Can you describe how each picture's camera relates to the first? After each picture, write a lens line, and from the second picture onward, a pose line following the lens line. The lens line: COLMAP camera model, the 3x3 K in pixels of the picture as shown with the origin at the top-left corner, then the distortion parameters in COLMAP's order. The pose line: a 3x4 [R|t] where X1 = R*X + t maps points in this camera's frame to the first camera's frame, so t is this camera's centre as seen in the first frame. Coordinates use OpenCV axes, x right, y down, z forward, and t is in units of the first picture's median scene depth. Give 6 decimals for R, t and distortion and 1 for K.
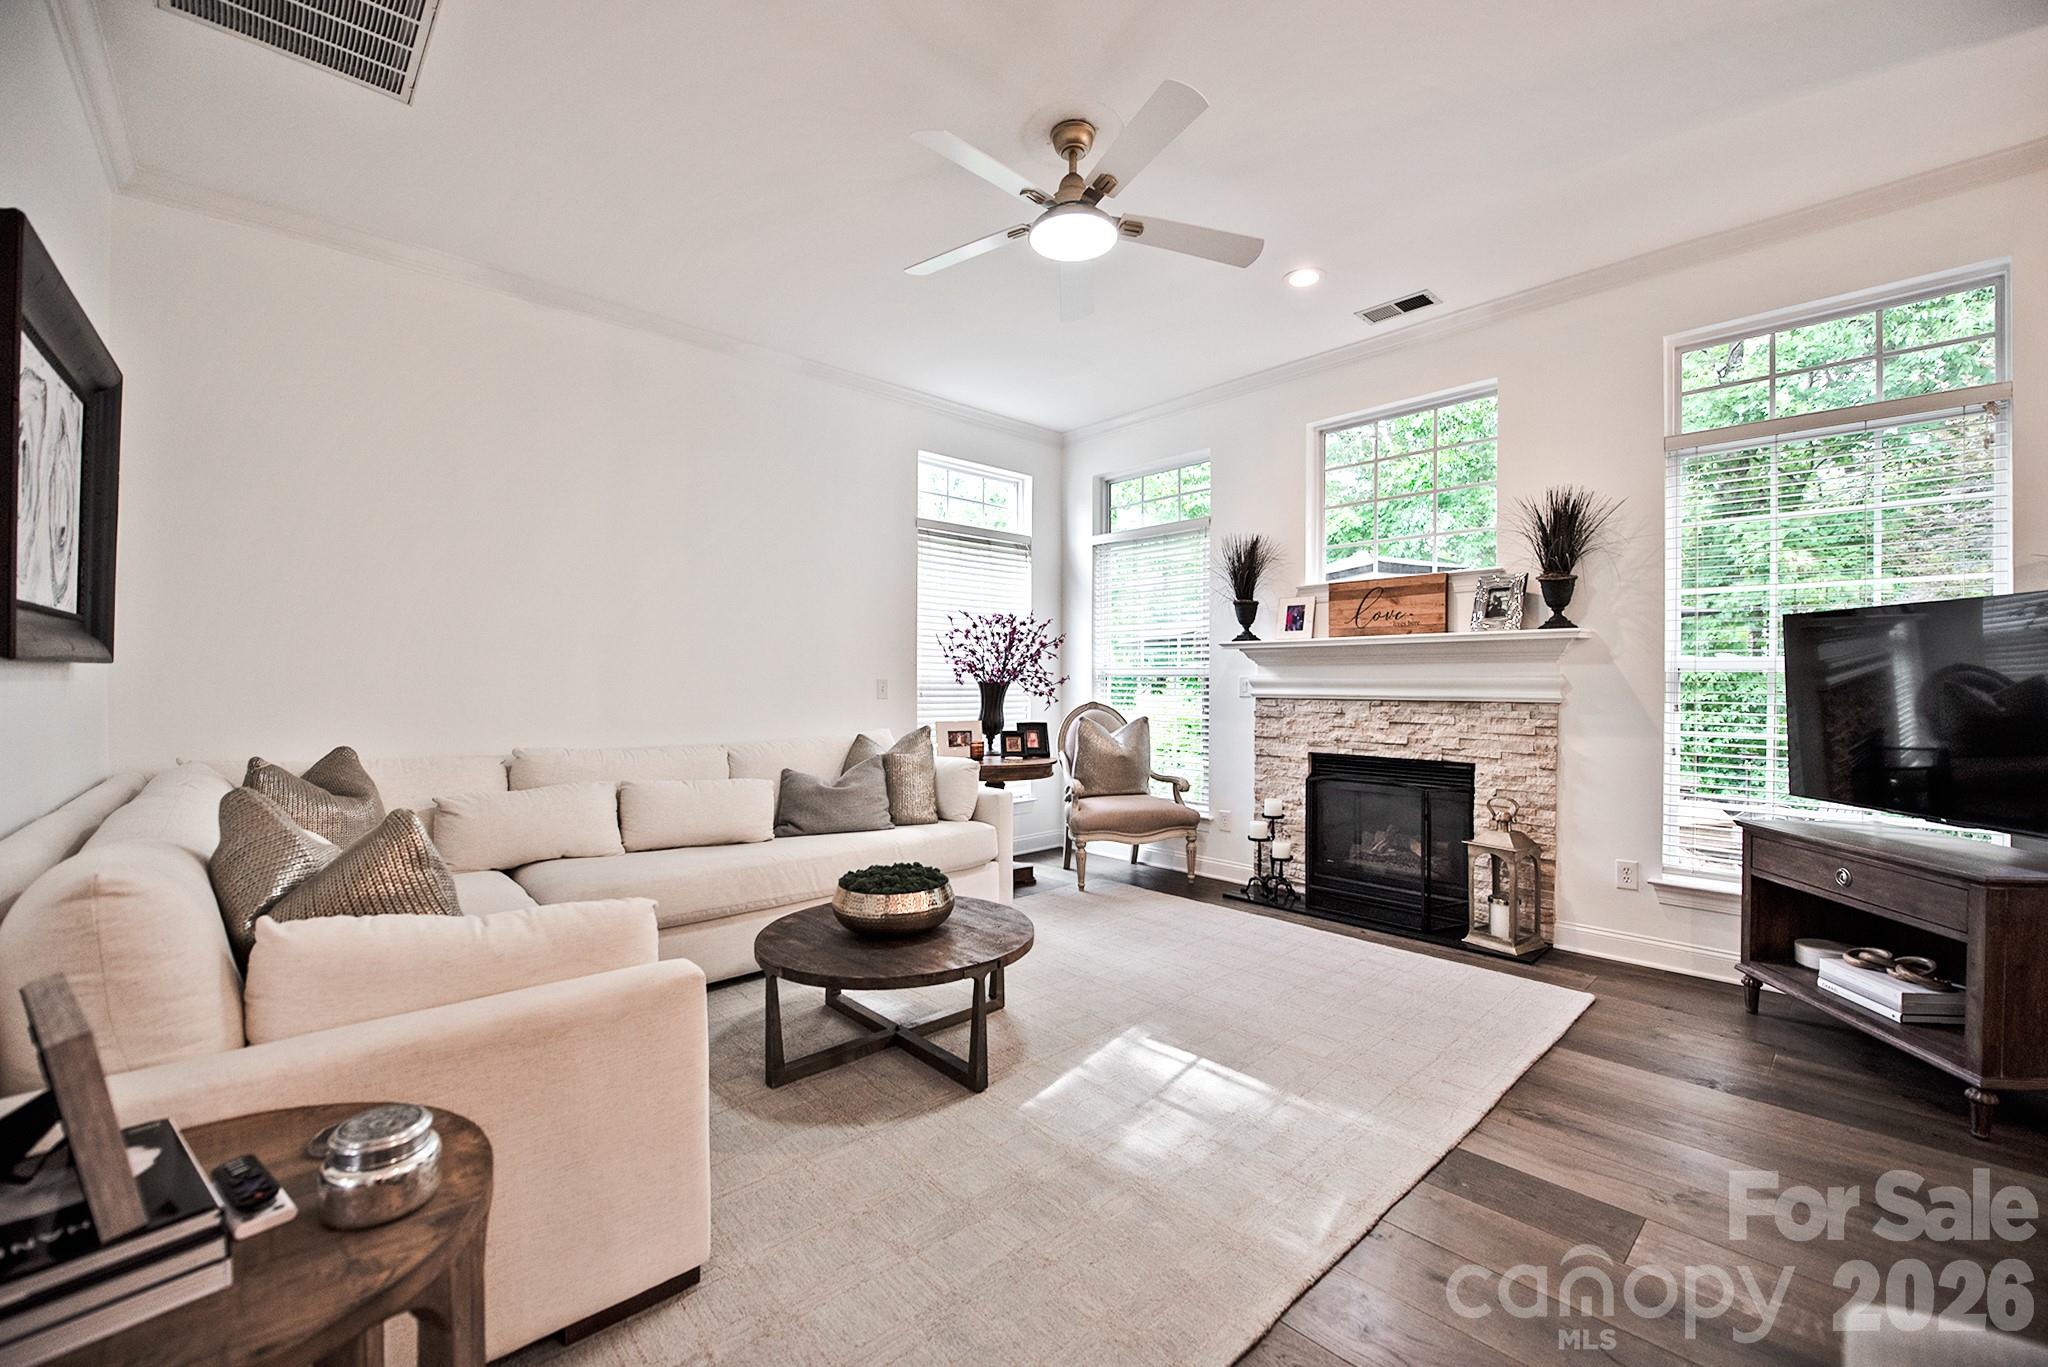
lens RADIAL K [[836.8, 0, 1024.0], [0, 836.8, 683.5], [0, 0, 1]] dist [-0.019458, -0.000317]
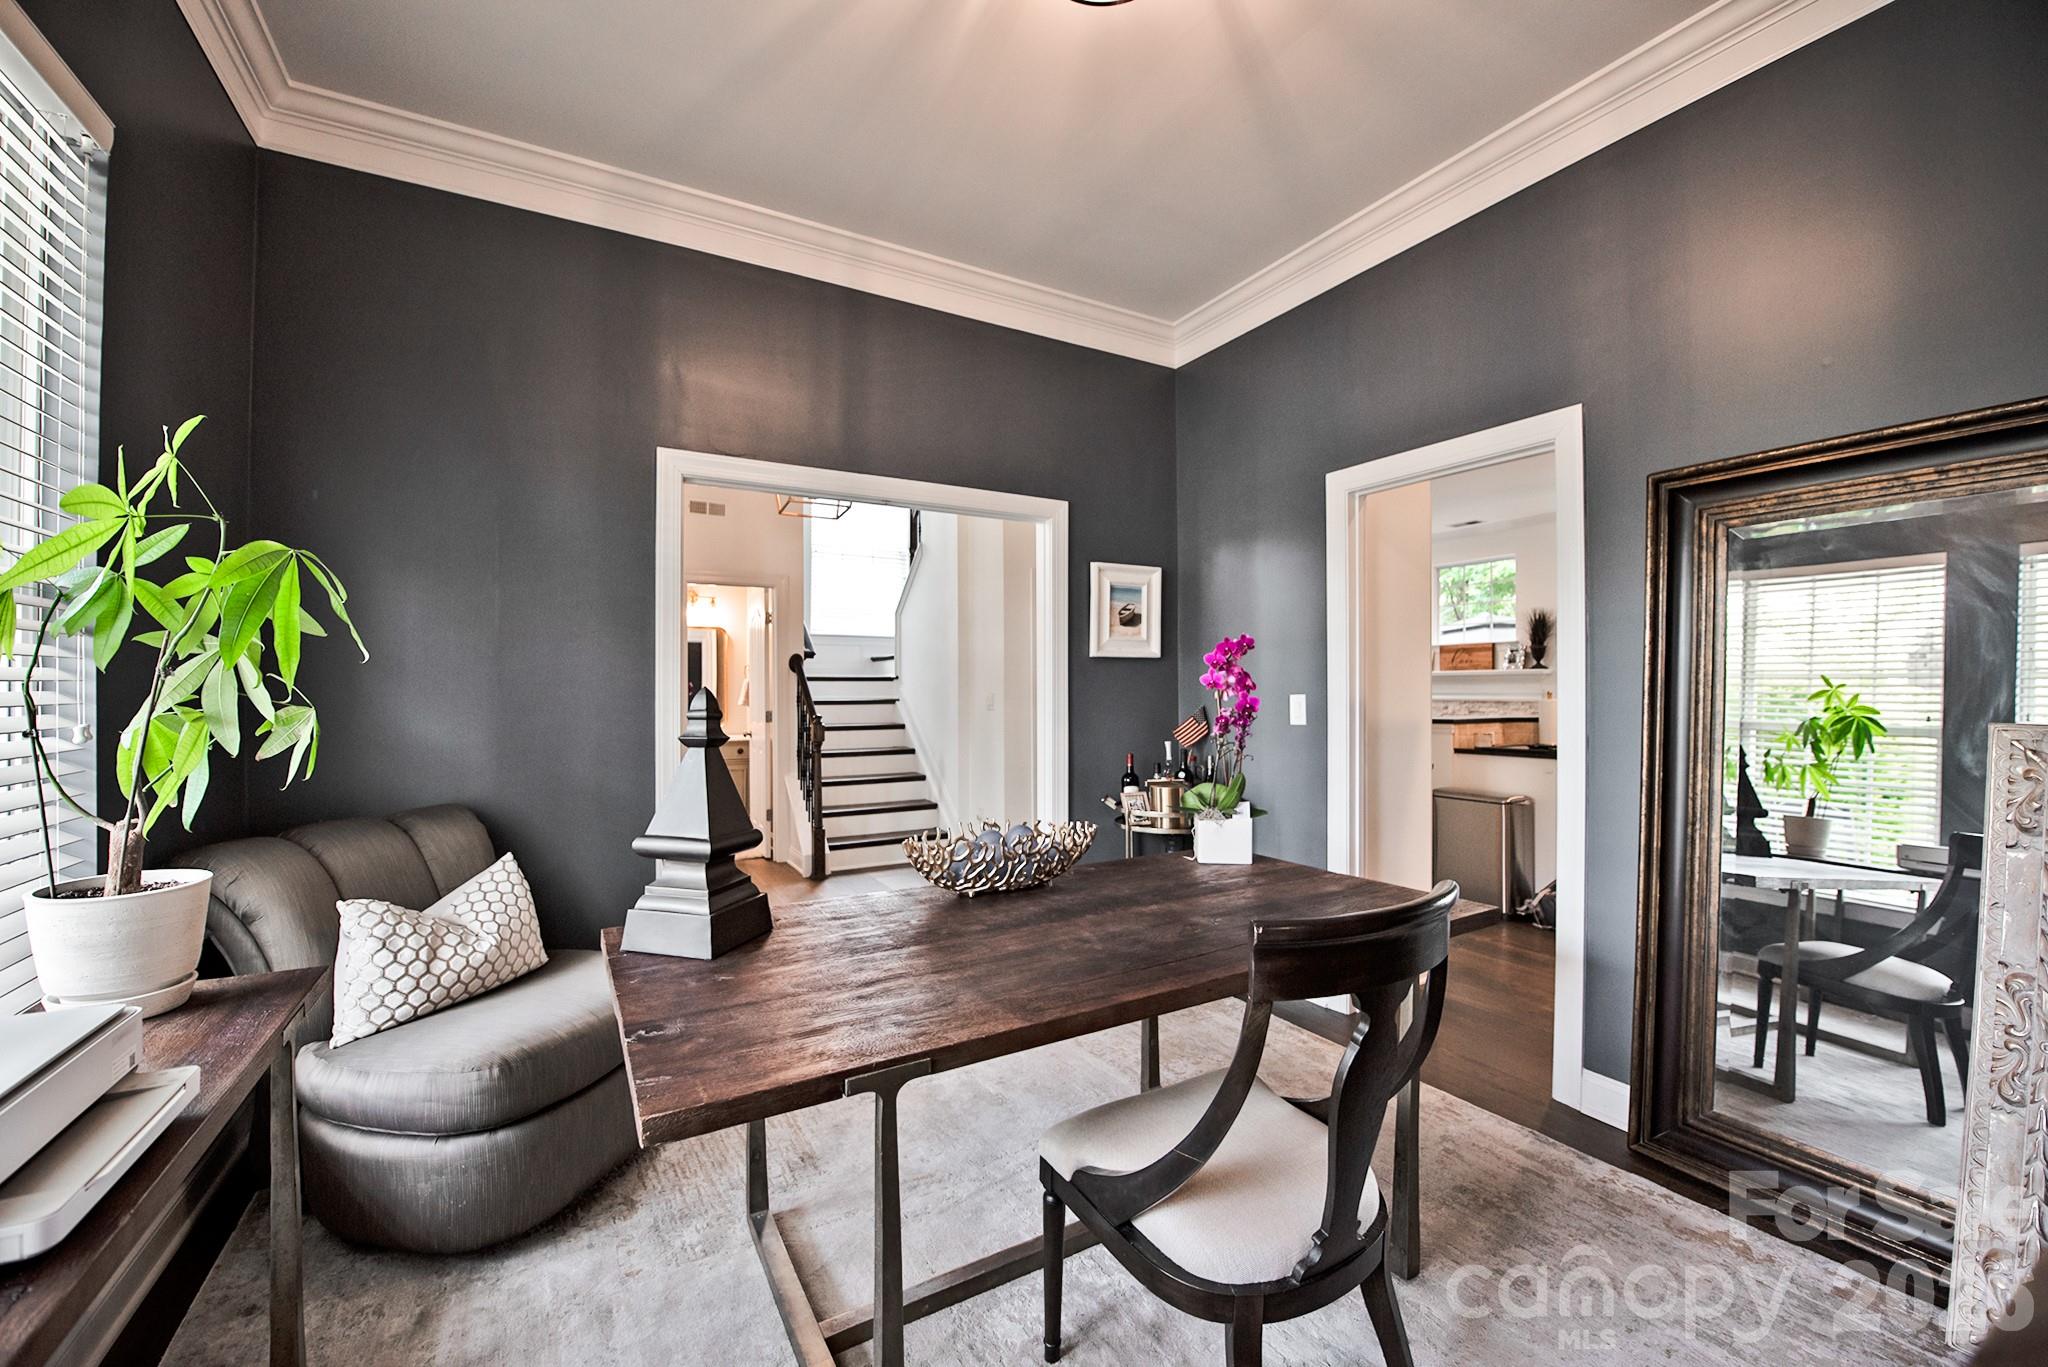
lens RADIAL K [[831.1, 0, 1025.6], [0, 831.1, 677.0], [0, 0, 1]] dist [-0.020829, -0.000198]
pose [[0.974054, -0.004183, -0.226275, -0.190942], [0.000394, 0.999859, -0.016789, -0.006398], [0.226313, 0.016264, 0.973919, -1.350393]]
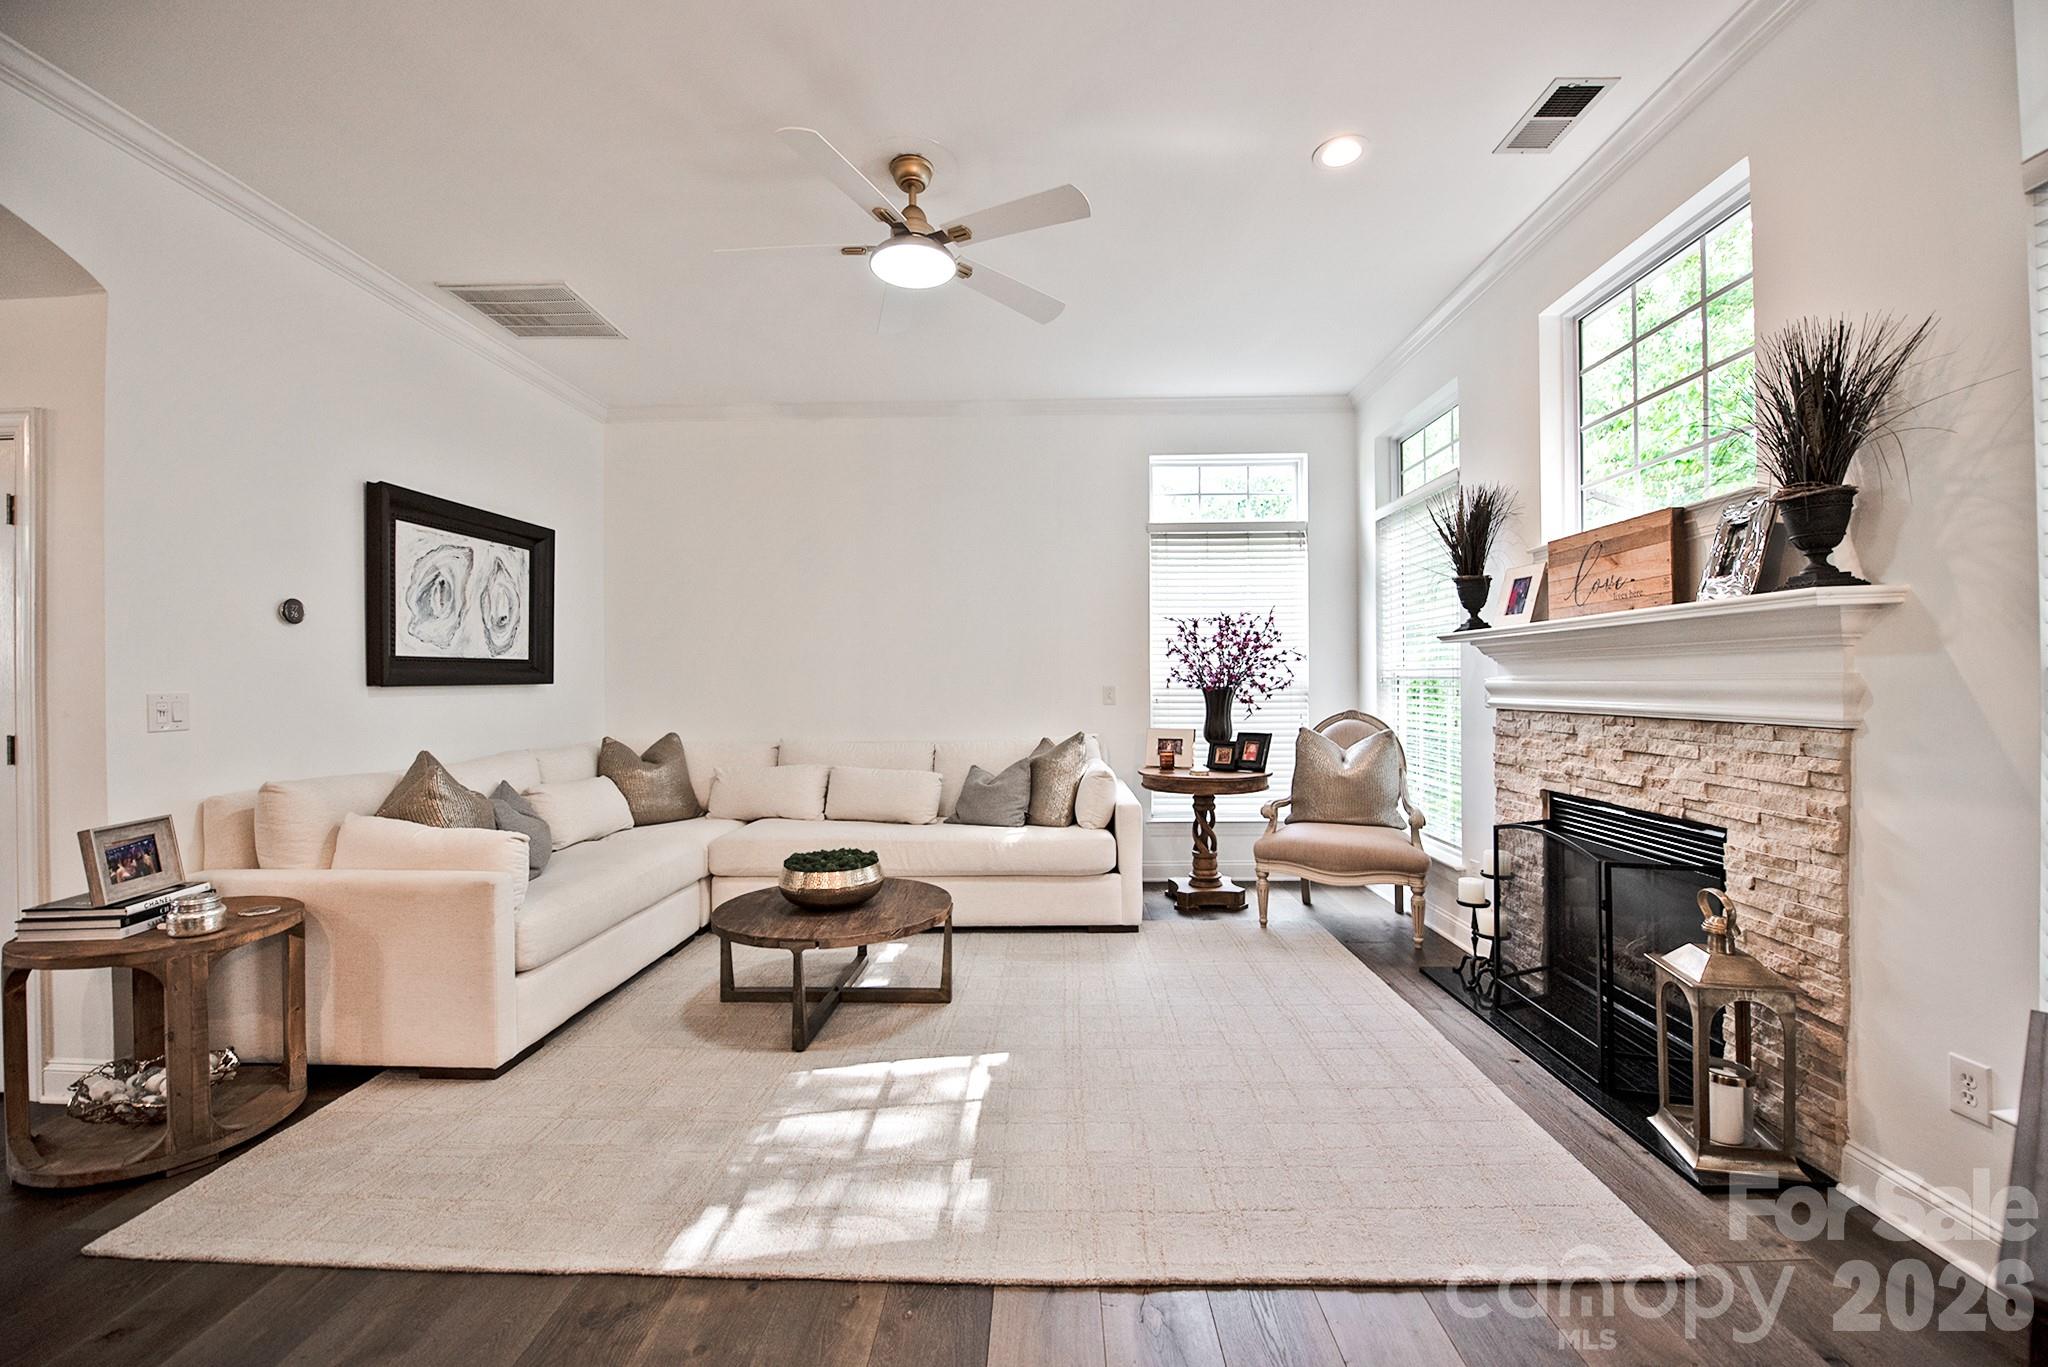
lens RADIAL K [[831.1, 0, 1025.6], [0, 831.1, 677.0], [0, 0, 1]] dist [-0.020829, -0.000198]
pose [[0.709522, -0.013270, -0.704558, 0.577864], [0.008843, 0.999912, -0.009928, -0.007979], [0.704628, 0.000814, 0.709577, 0.241147]]
